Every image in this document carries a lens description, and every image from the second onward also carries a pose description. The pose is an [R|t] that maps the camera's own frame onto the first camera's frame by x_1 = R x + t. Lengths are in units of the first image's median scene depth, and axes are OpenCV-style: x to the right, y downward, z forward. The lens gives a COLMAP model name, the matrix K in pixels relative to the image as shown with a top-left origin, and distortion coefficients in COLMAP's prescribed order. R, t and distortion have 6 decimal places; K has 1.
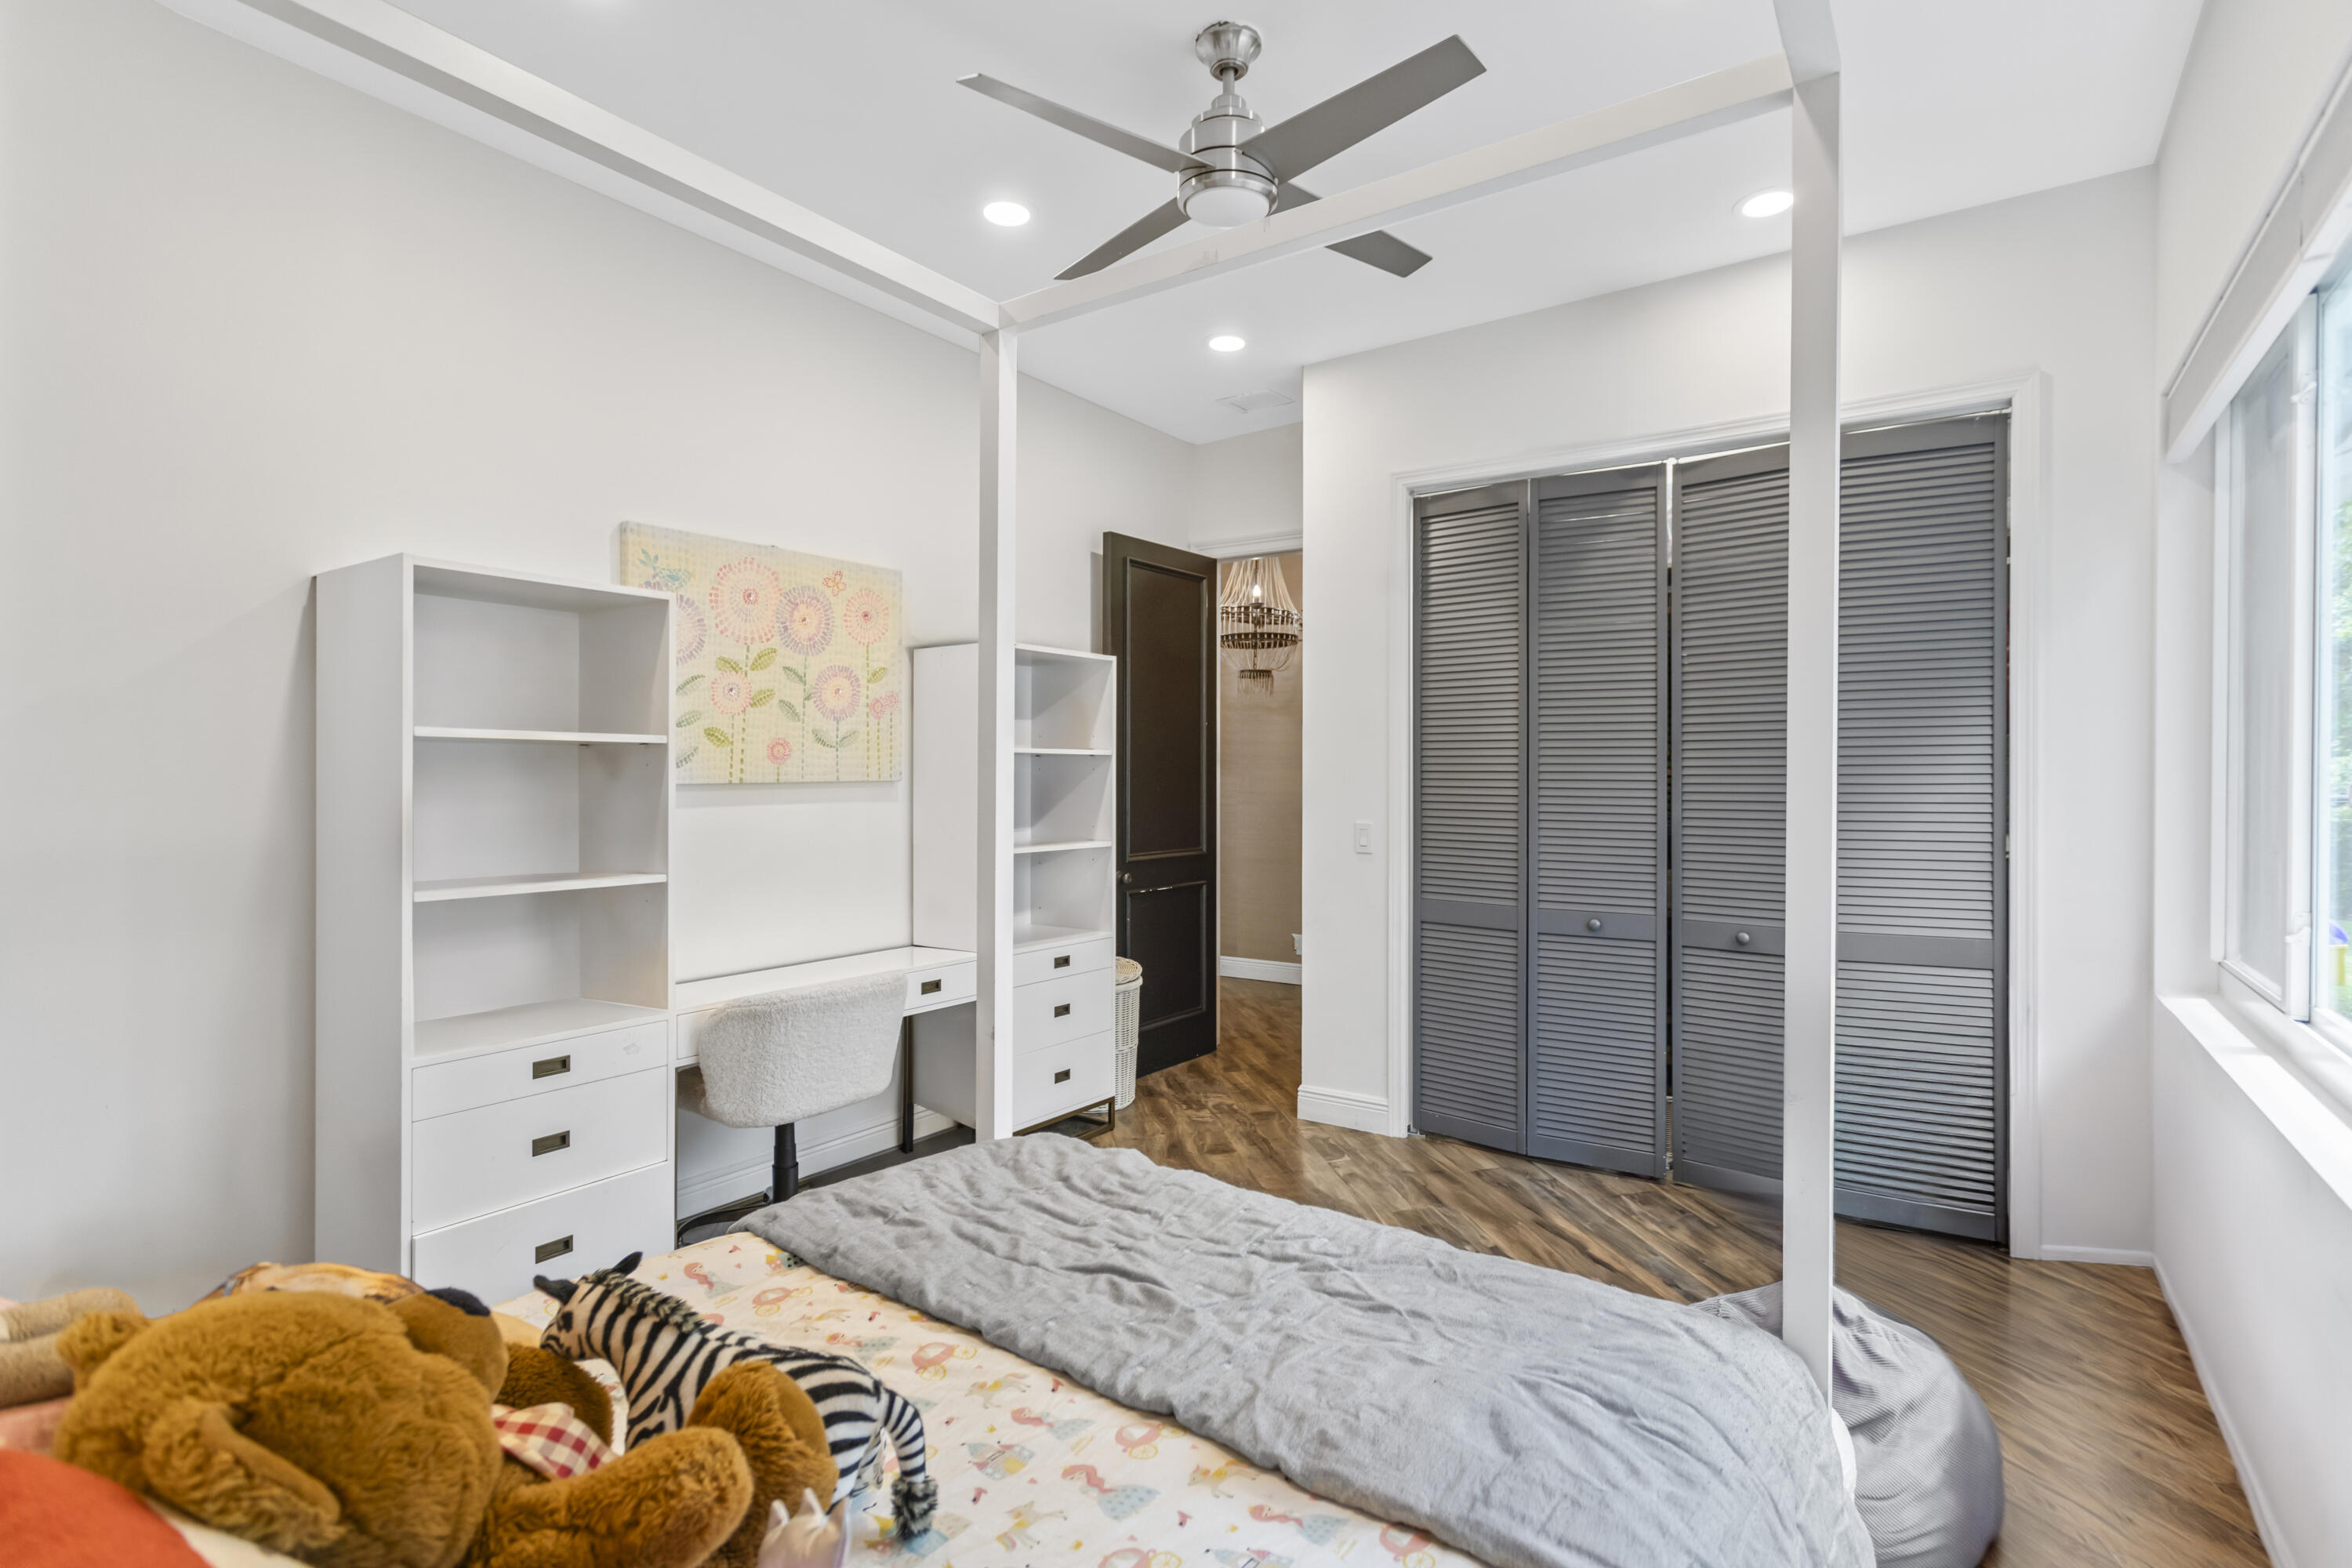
lens RADIAL K [[1119.8, 0, 1178.3], [0, 1119.8, 776.6], [0, 0, 1]] dist [0.001647, 0.000967]
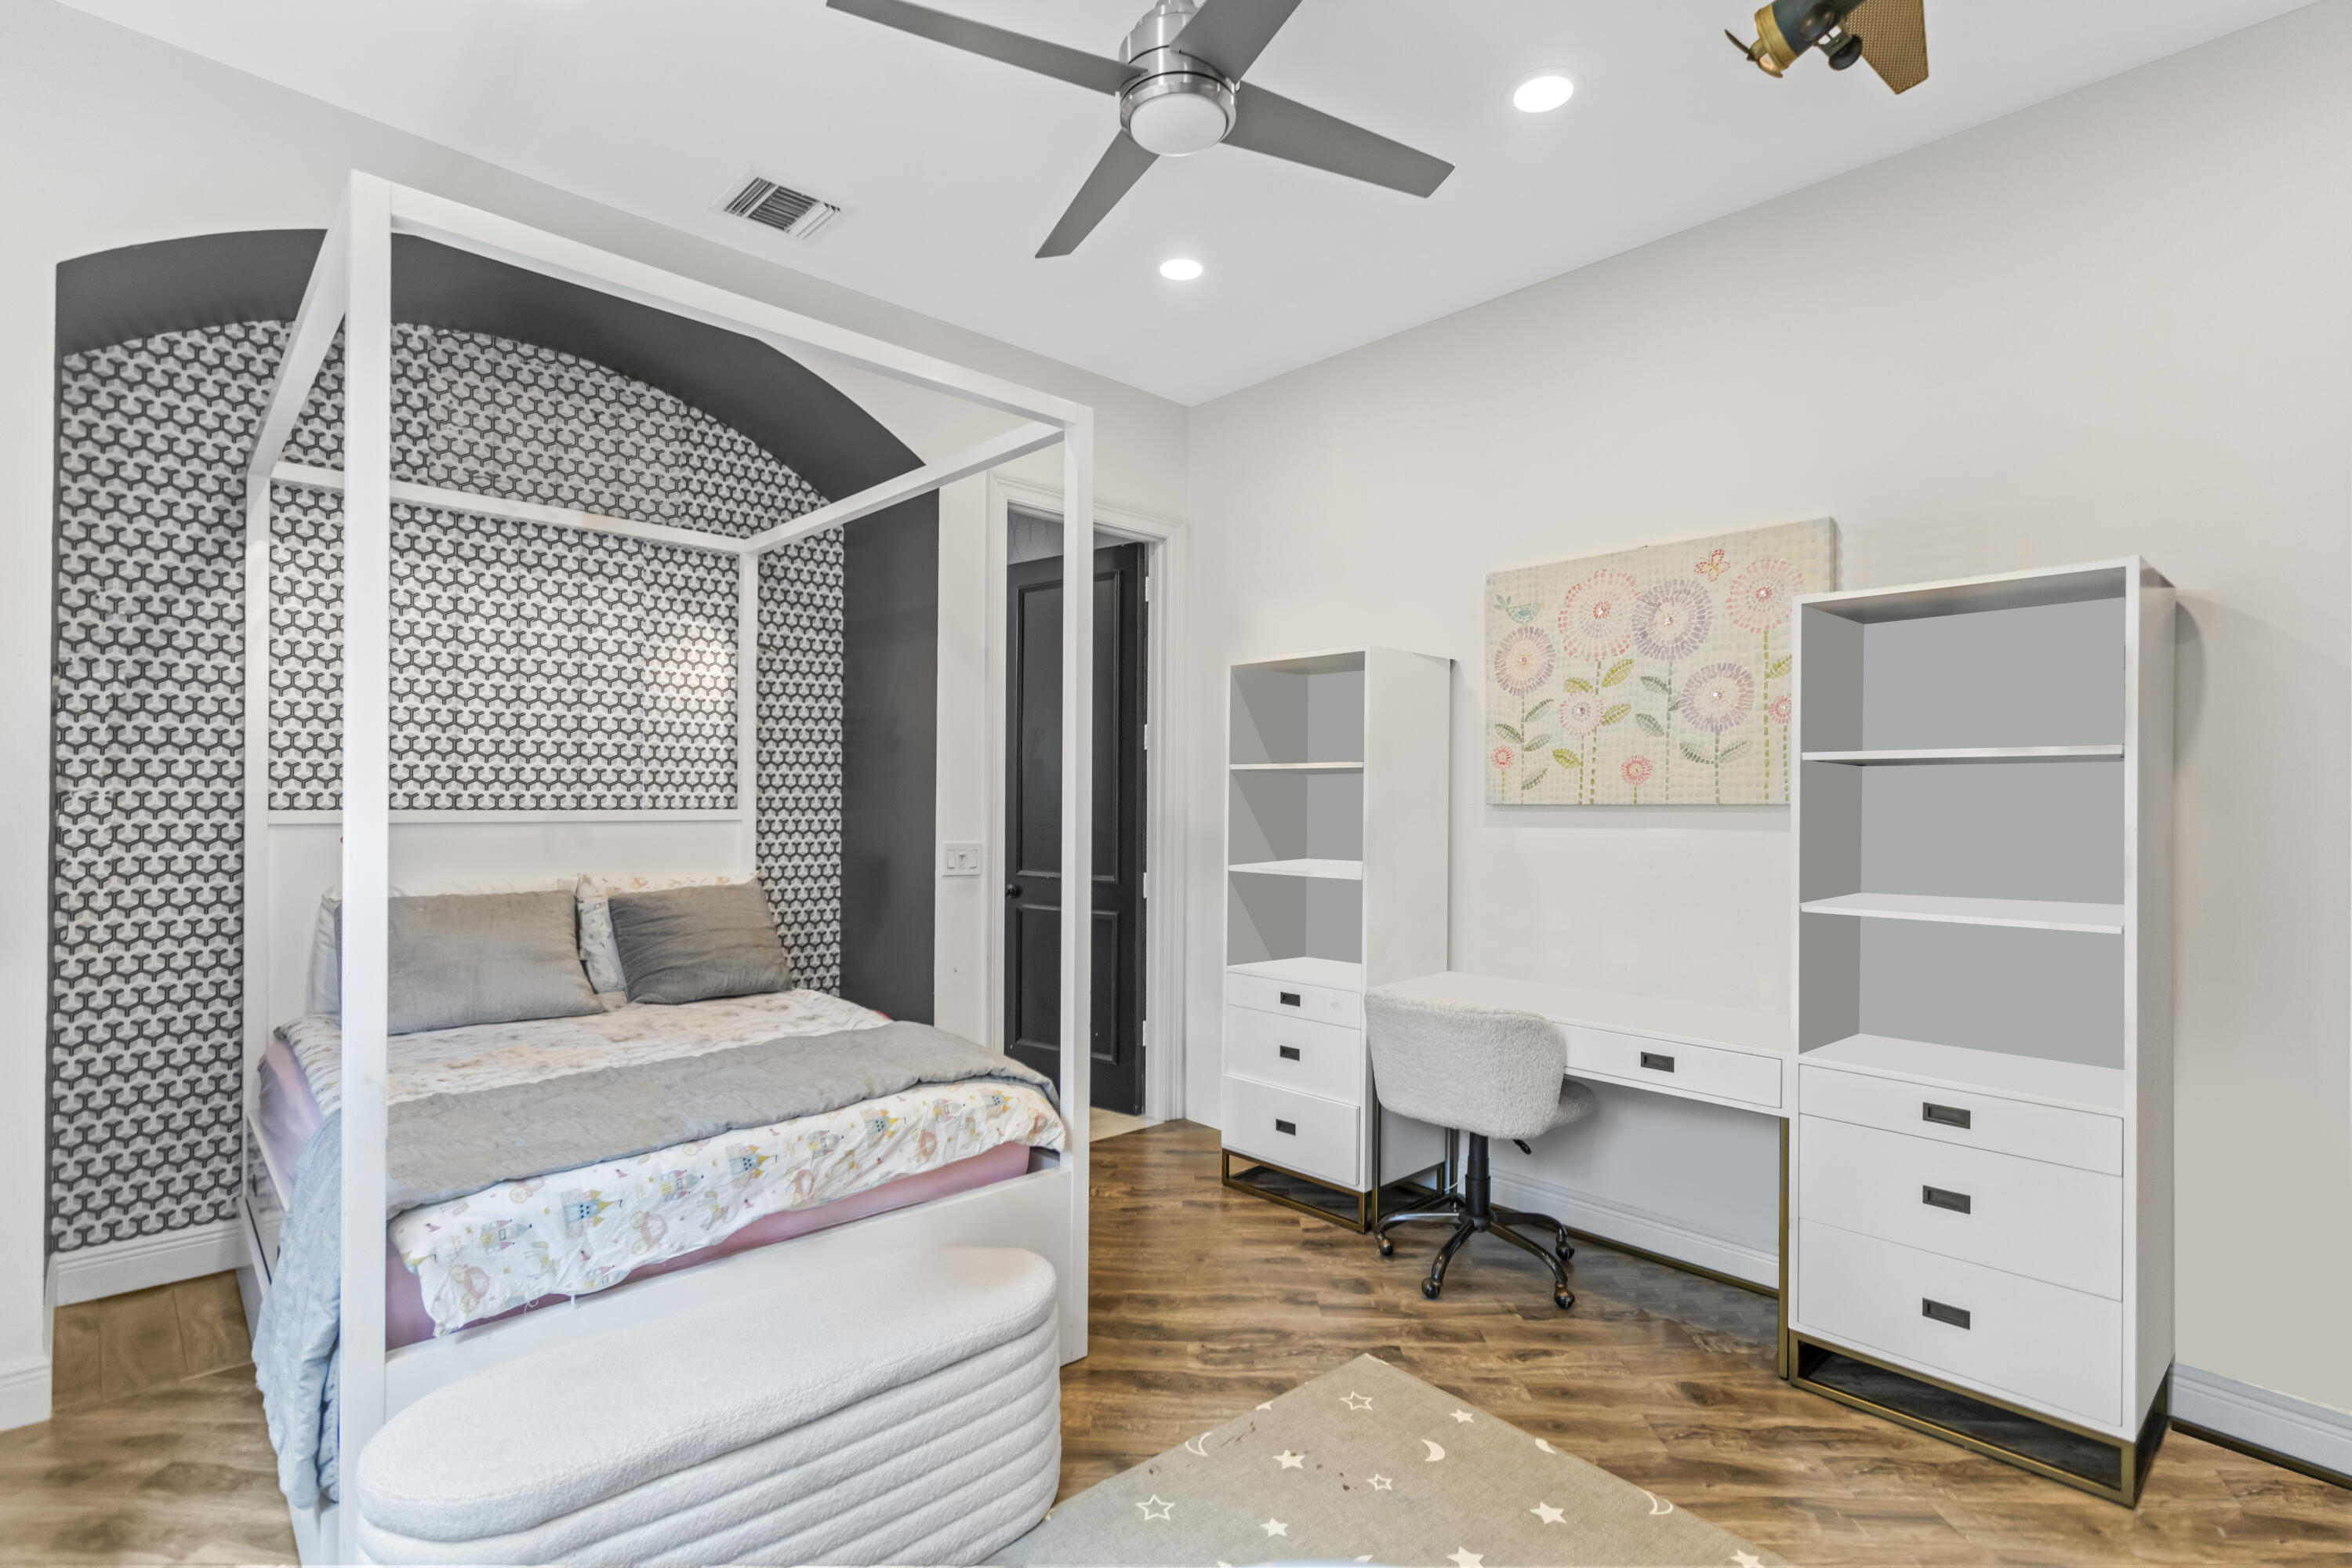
lens RADIAL K [[1119.8, 0, 1176.1], [0, 1119.8, 794.3], [0, 0, 1]] dist [0.001647, 0.000967]
pose [[-0.199255, 0.003894, -0.979940, 0.610831], [0.000117, 0.999992, 0.003949, -0.006343], [0.979948, 0.000672, -0.199254, 0.801975]]
